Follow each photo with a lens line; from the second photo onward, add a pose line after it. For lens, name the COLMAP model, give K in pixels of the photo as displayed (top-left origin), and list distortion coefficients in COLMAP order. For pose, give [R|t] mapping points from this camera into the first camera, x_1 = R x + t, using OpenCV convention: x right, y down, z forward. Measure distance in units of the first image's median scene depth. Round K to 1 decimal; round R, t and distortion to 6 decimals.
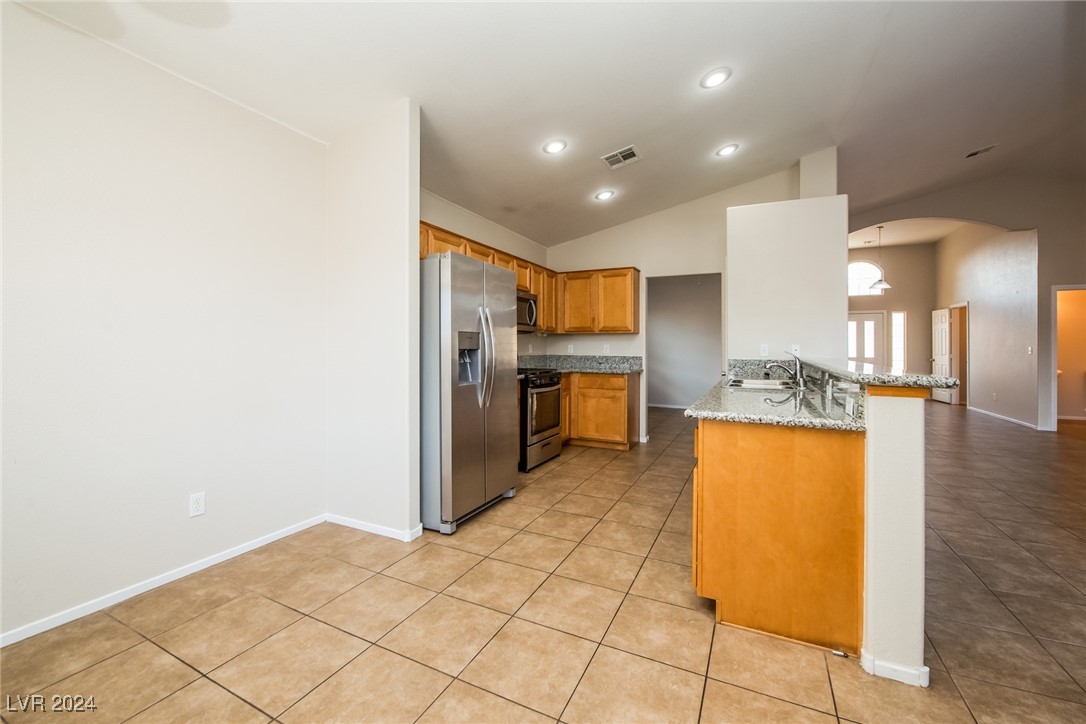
lens RADIAL K [[432.5, 0, 553.8], [0, 432.5, 343.0], [0, 0, 1]] dist [-0.010619, -0.002206]
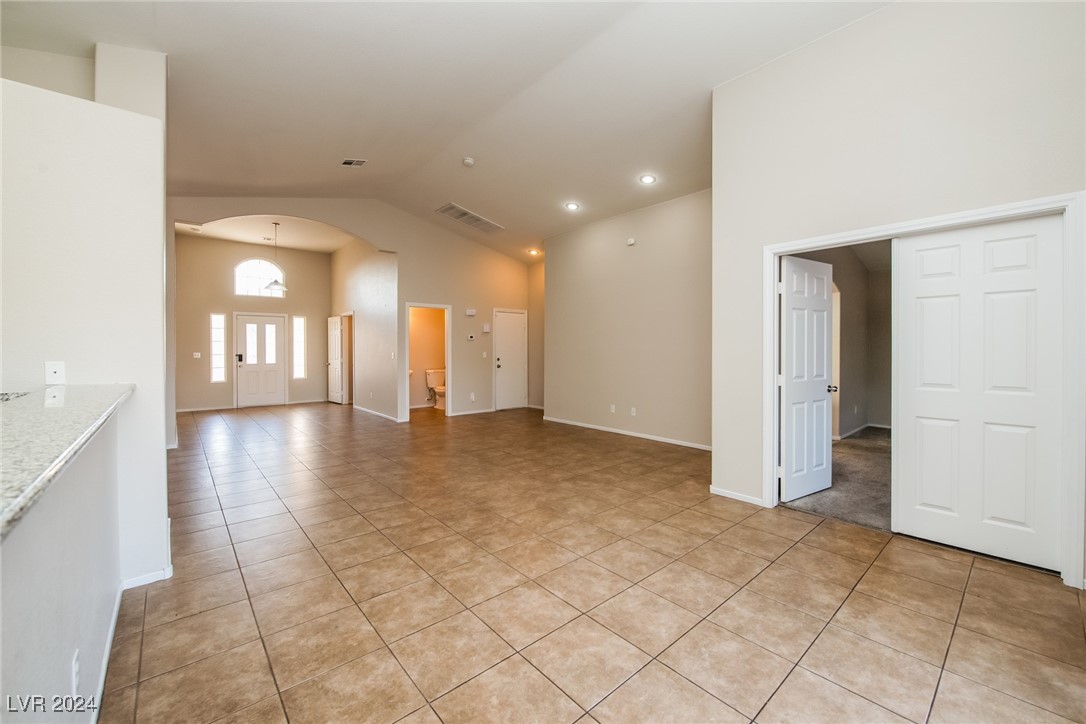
lens RADIAL K [[432.5, 0, 548.8], [0, 432.5, 351.2], [0, 0, 1]] dist [-0.010619, -0.002206]
pose [[0.388960, -0.012047, 0.921176, 0.132735], [-0.000070, 0.999914, 0.013107, -0.006967], [-0.921255, -0.005163, 0.388926, 0.097001]]
